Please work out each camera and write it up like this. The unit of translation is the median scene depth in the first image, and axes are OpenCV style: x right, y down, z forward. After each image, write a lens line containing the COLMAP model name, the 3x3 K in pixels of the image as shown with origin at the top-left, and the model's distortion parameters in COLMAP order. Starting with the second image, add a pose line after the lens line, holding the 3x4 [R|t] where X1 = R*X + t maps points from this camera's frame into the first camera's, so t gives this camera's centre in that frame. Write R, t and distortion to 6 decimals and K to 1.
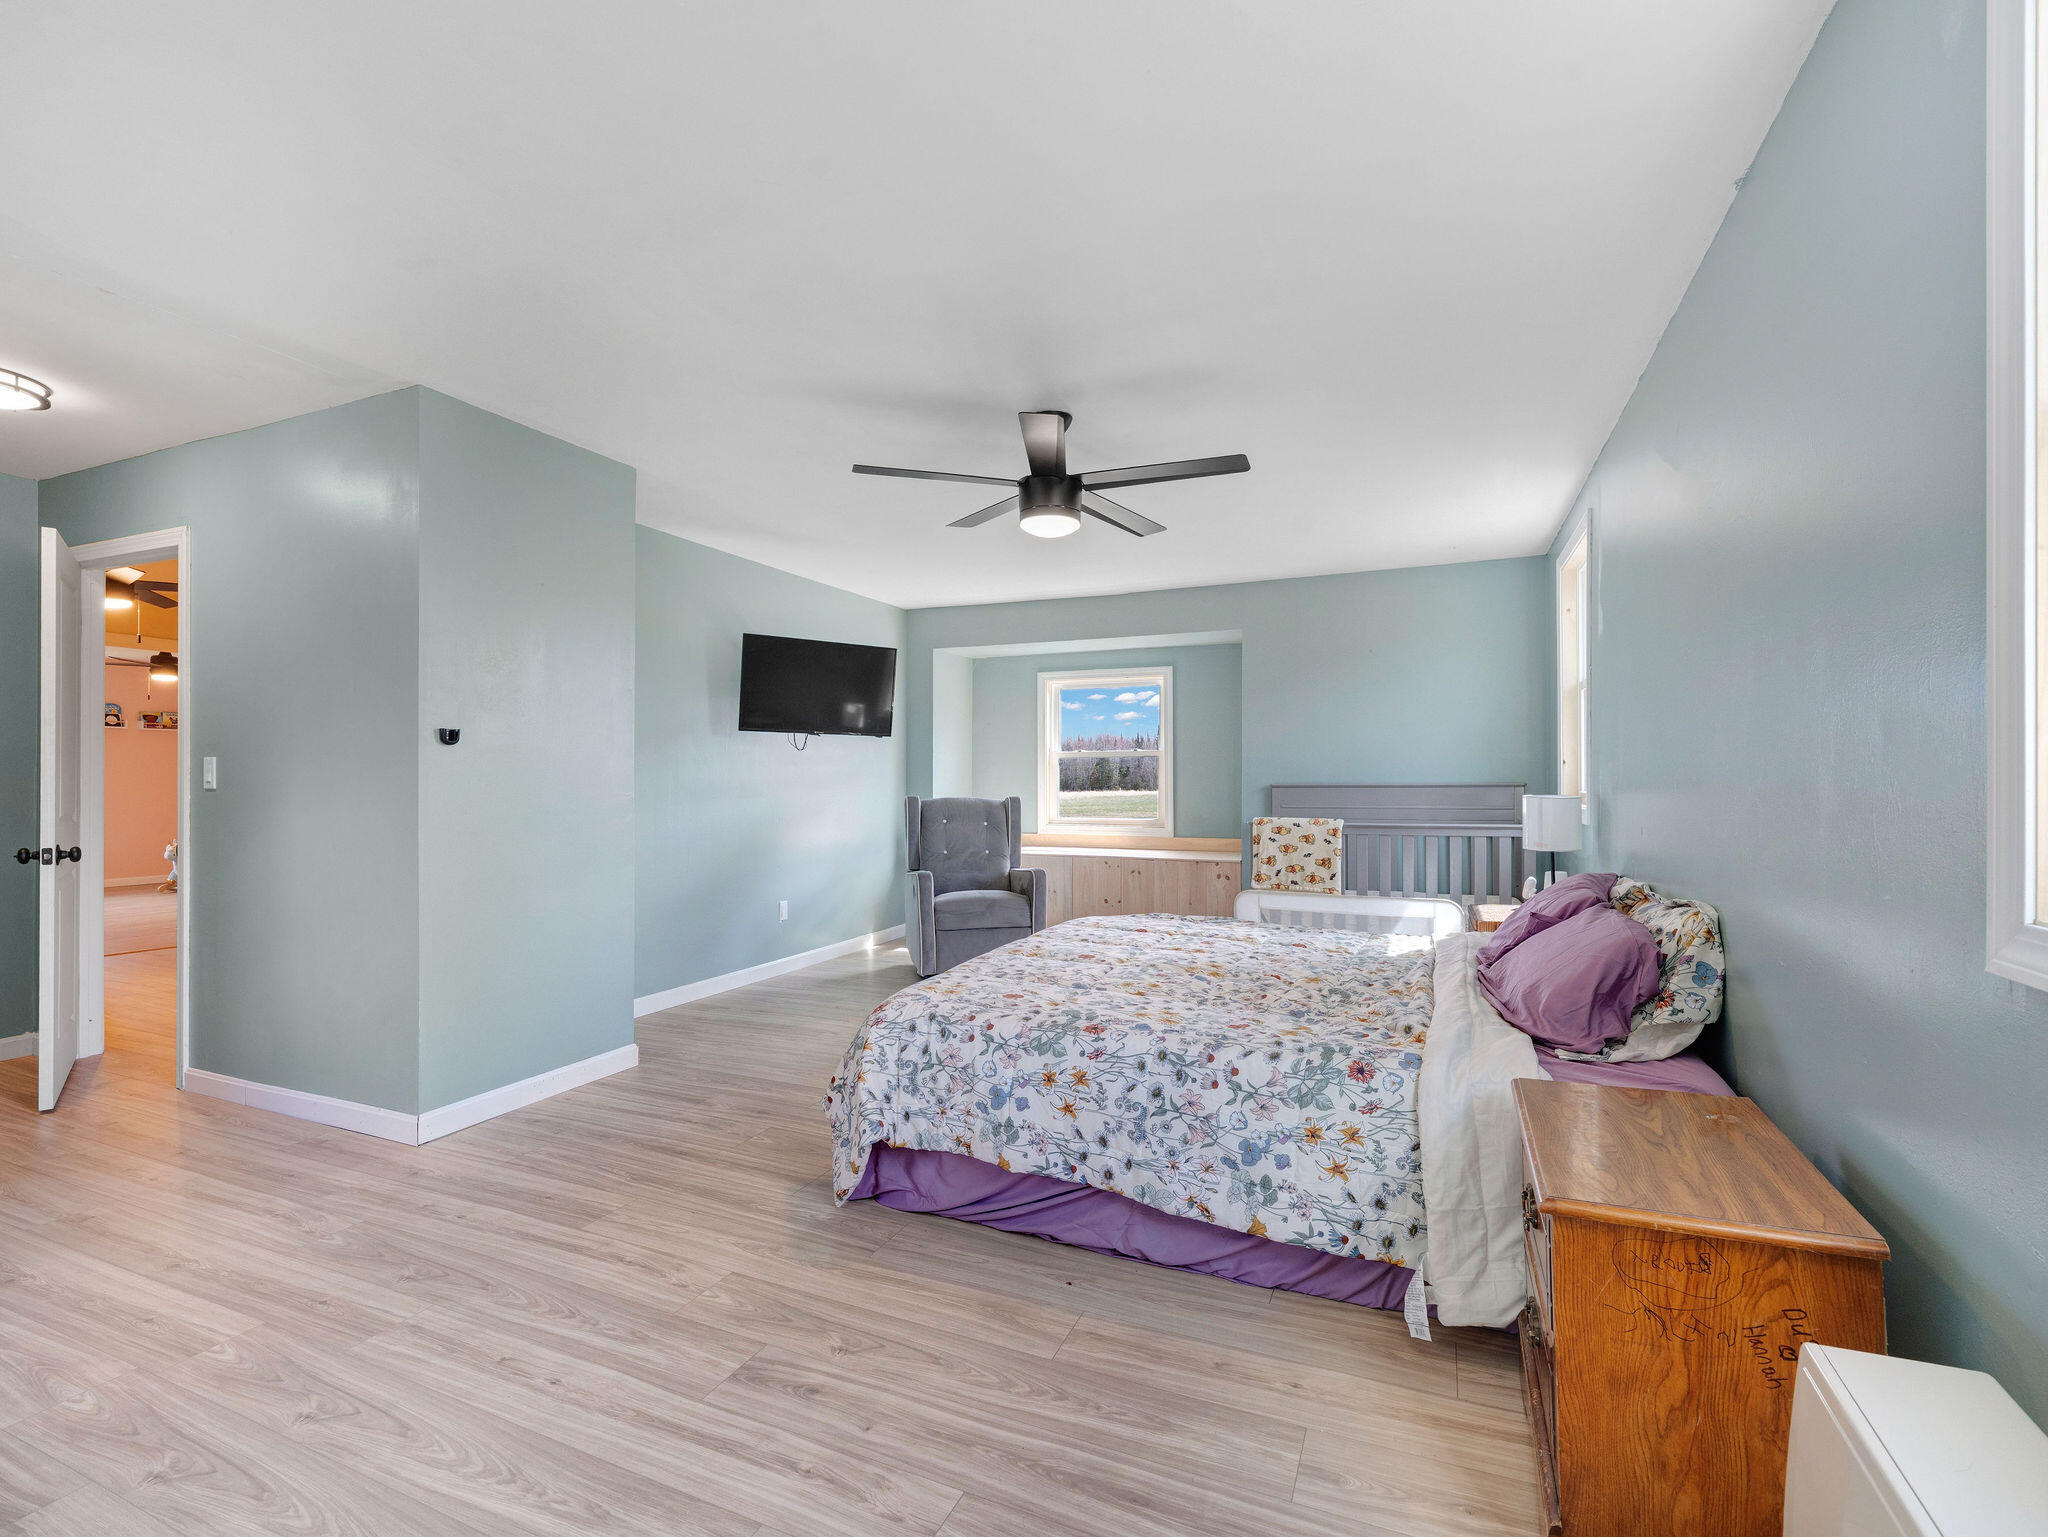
lens RADIAL K [[938.9, 0, 1013.5], [0, 938.9, 765.2], [0, 0, 1]] dist [0.002213, -0.002285]
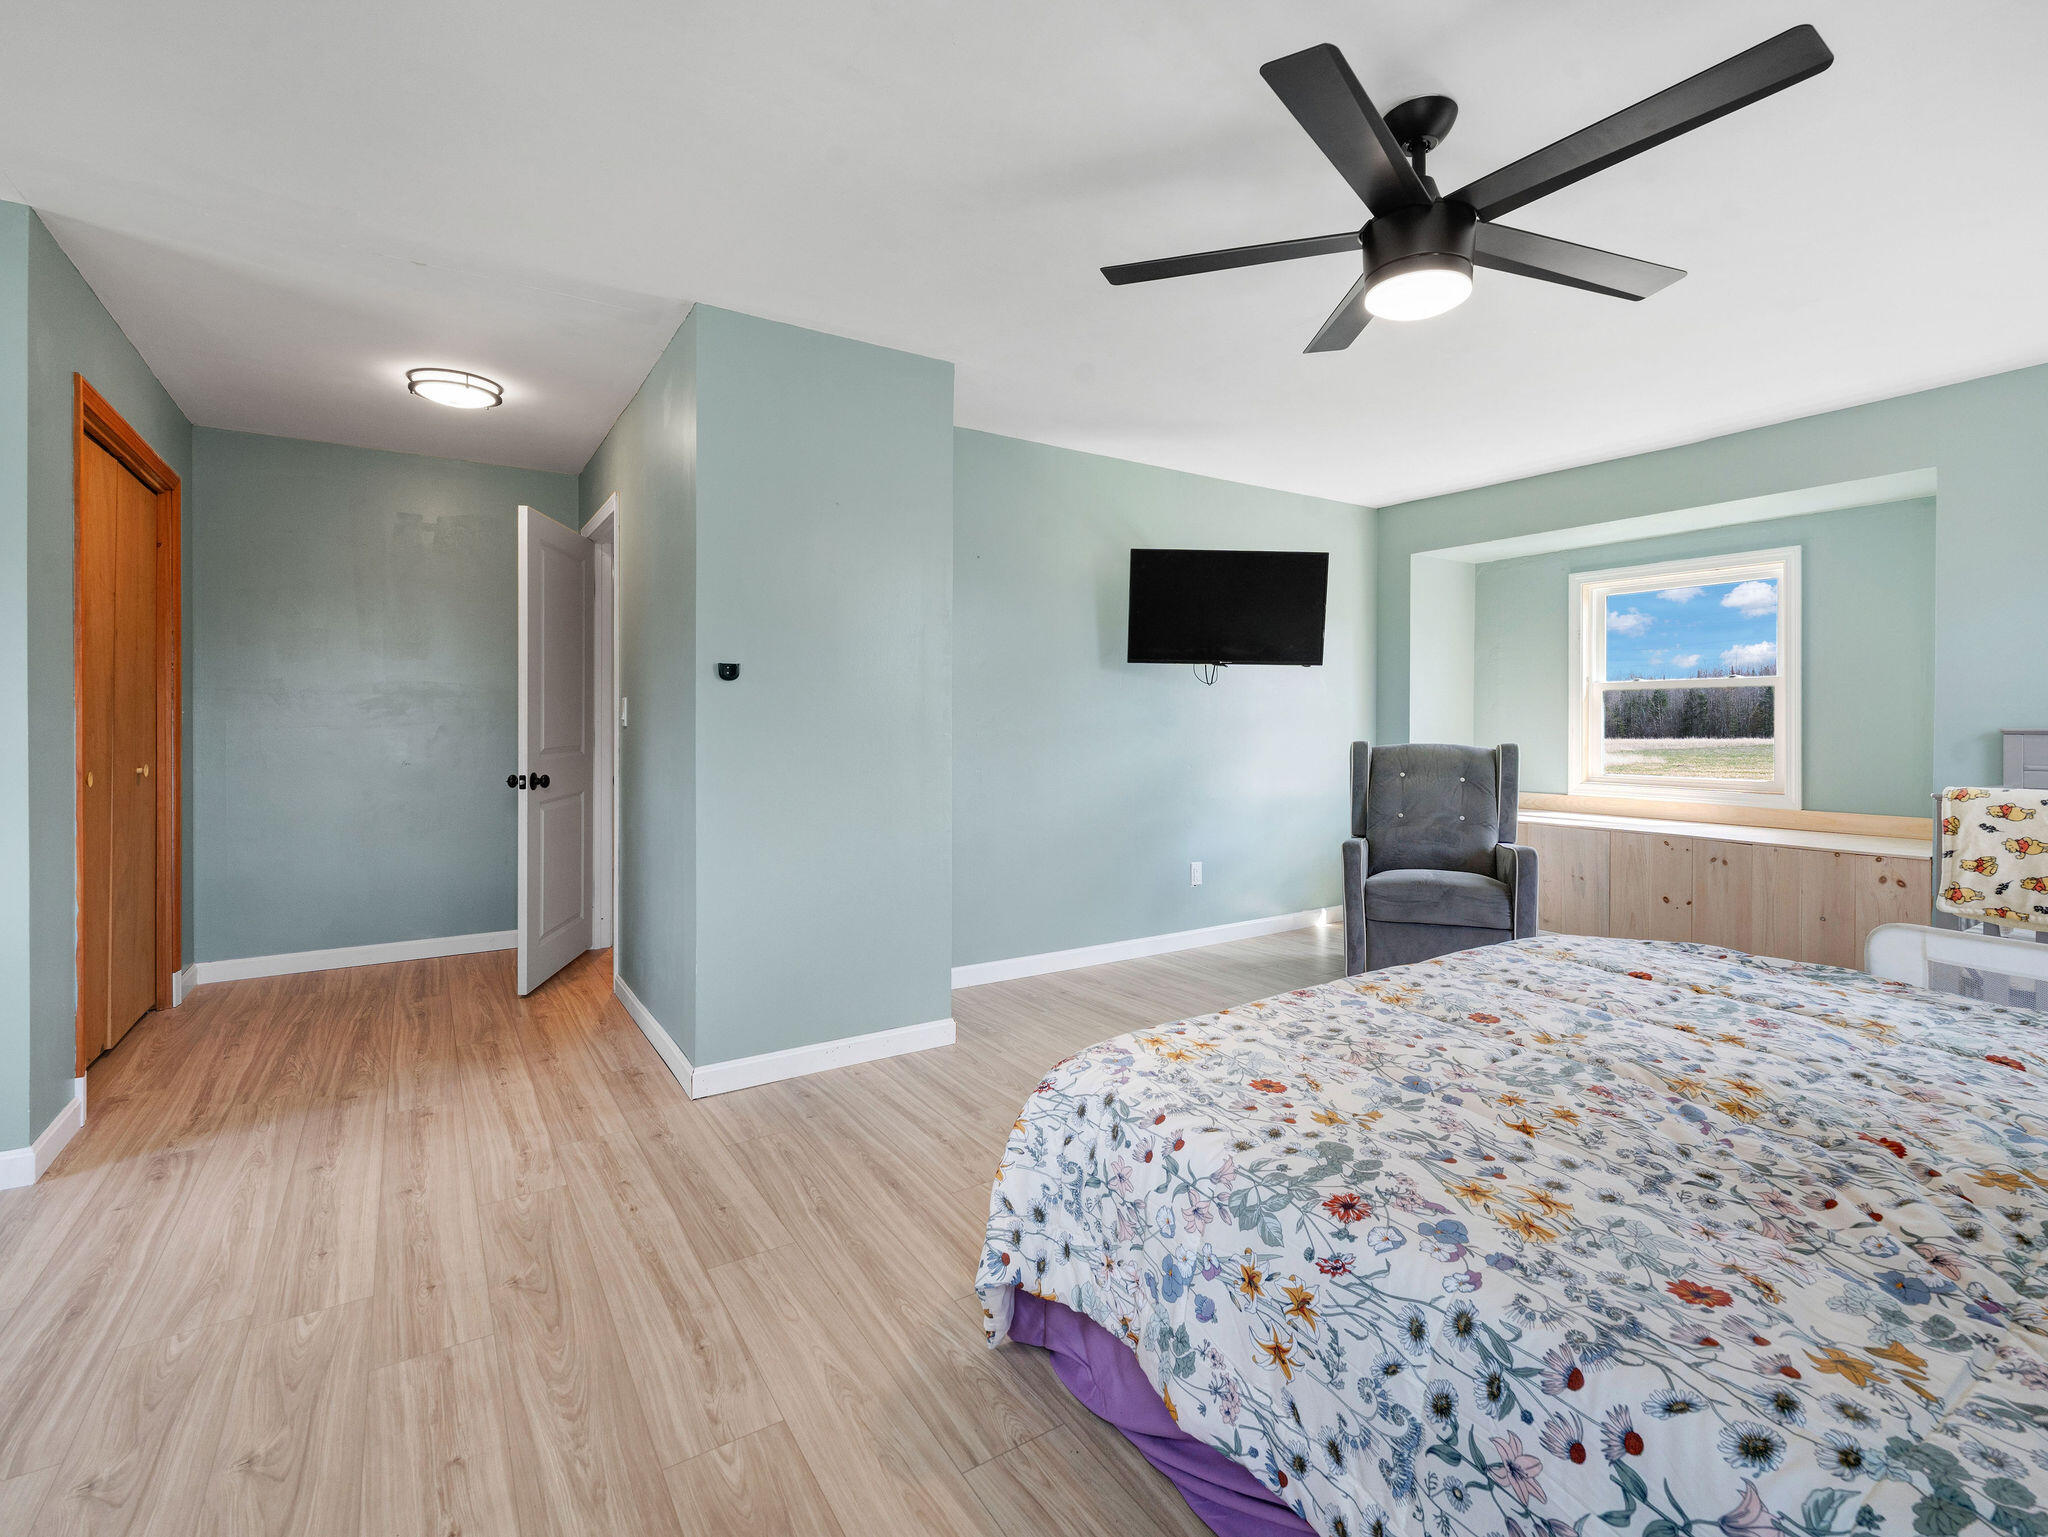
lens RADIAL K [[938.9, 0, 1029.7], [0, 938.9, 721.1], [0, 0, 1]] dist [0.002213, -0.002285]
pose [[0.839772, 0.001593, -0.542937, 0.195227], [0.006058, 0.999906, 0.012304, 0.010689], [0.542906, -0.013622, 0.839683, 0.437440]]
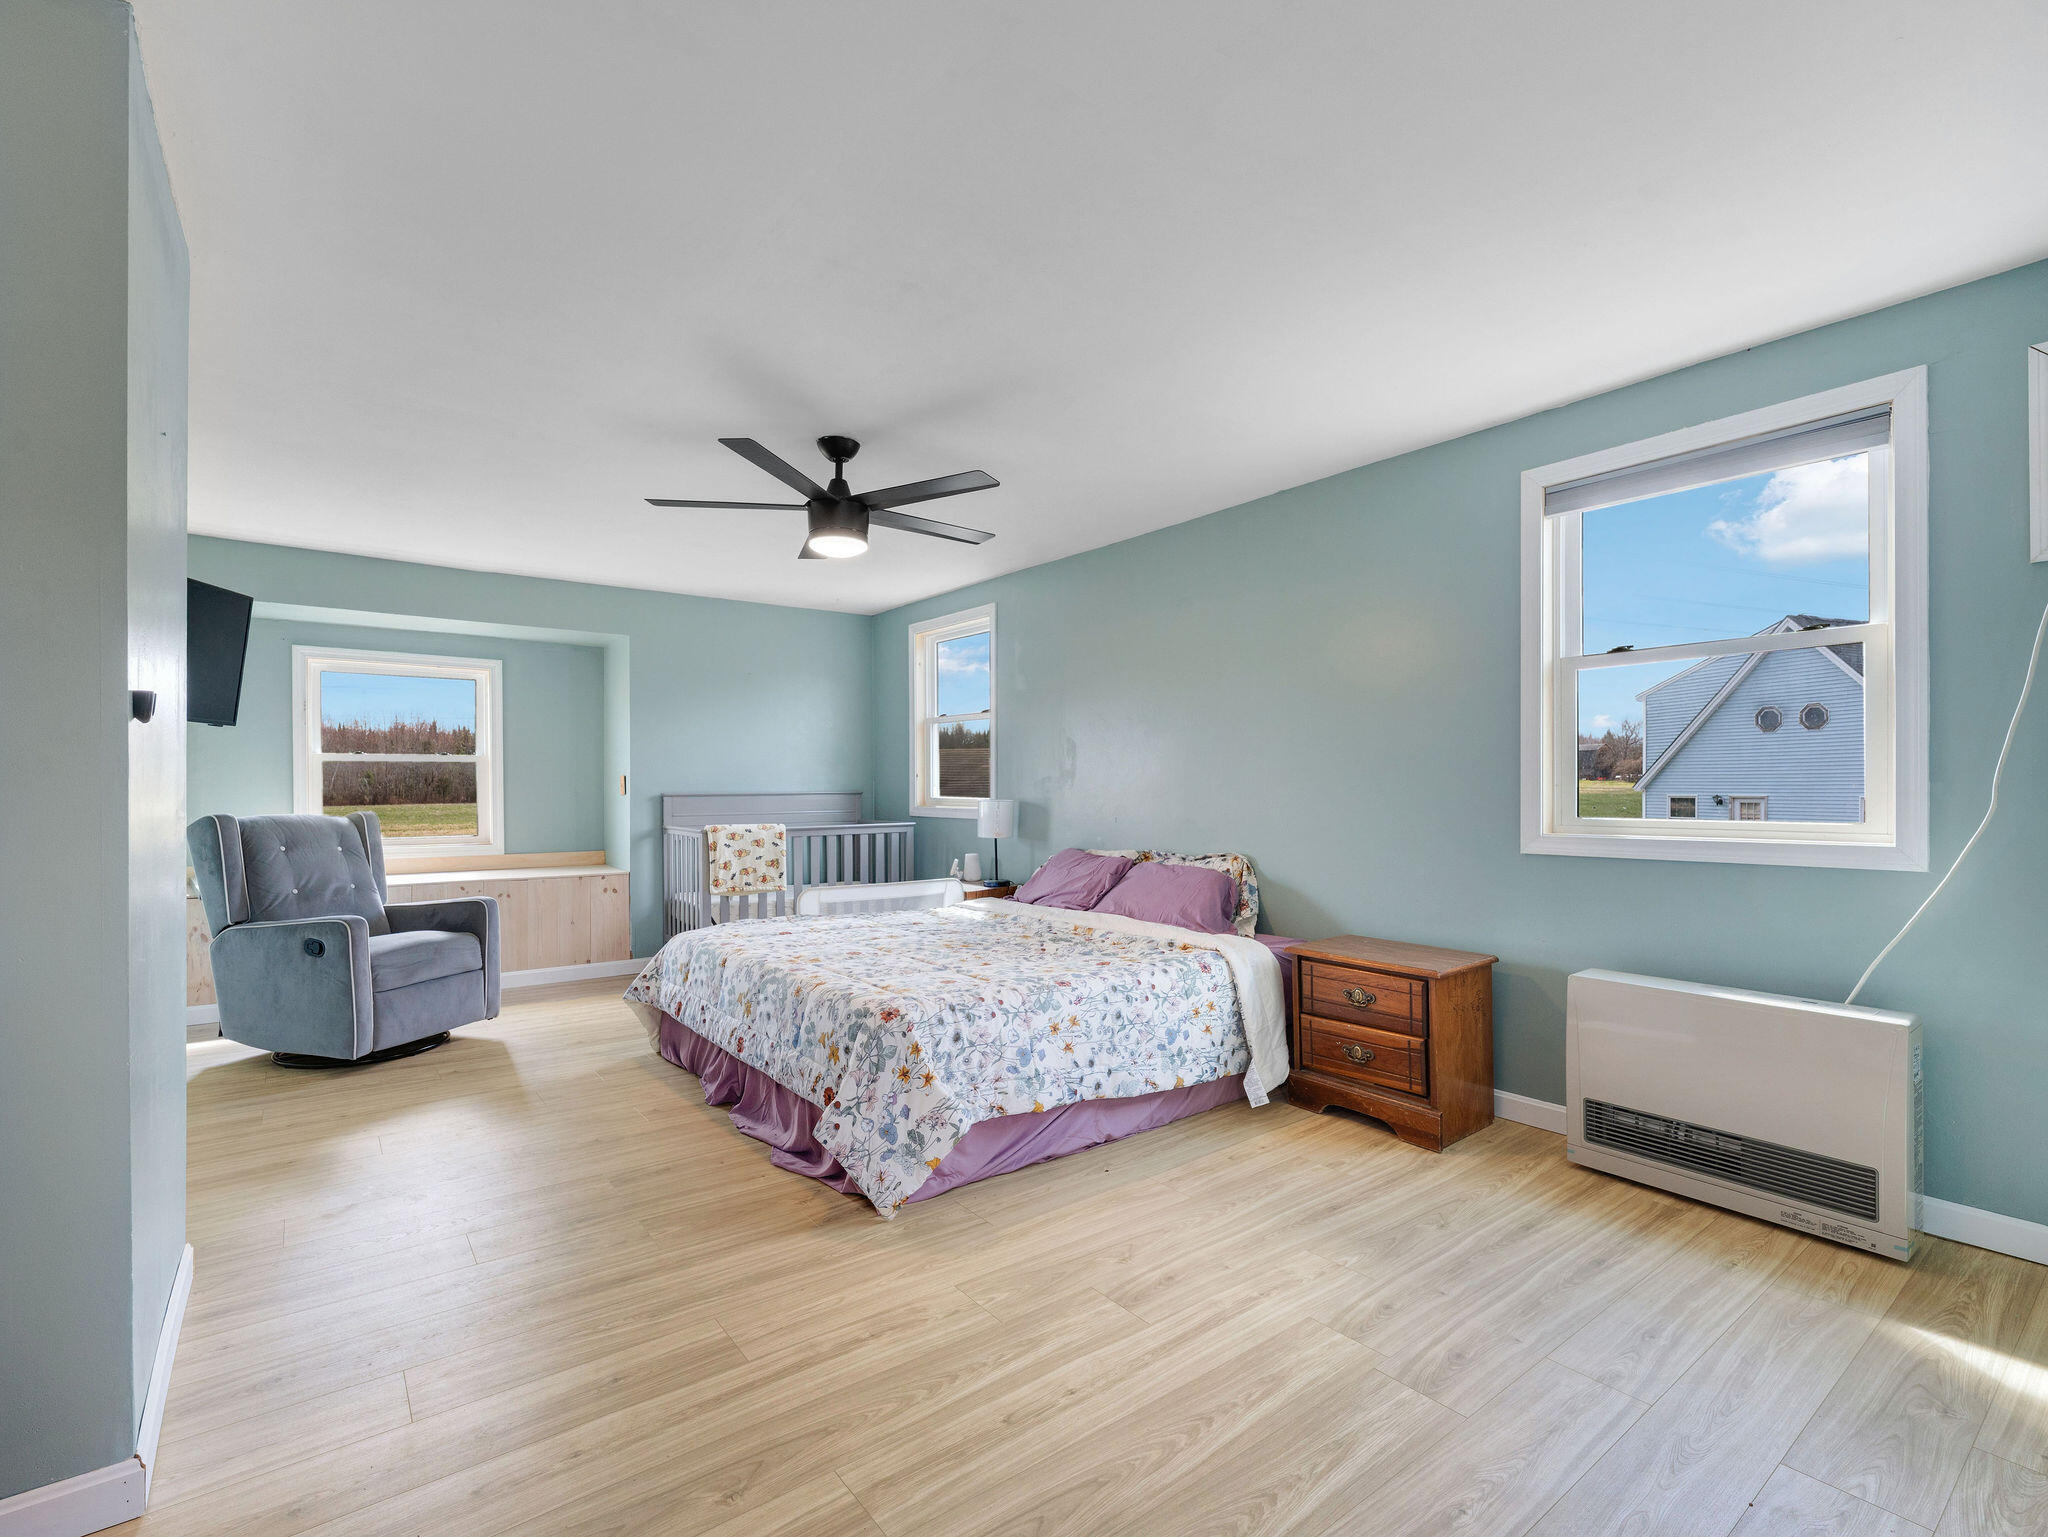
lens RADIAL K [[938.9, 0, 1014.0], [0, 938.9, 780.0], [0, 0, 1]] dist [0.002213, -0.002285]
pose [[0.488817, 0.007209, 0.872357, -0.954680], [-0.011784, 0.999929, -0.001660, 0.006045], [-0.872307, -0.009468, 0.488867, 0.391591]]
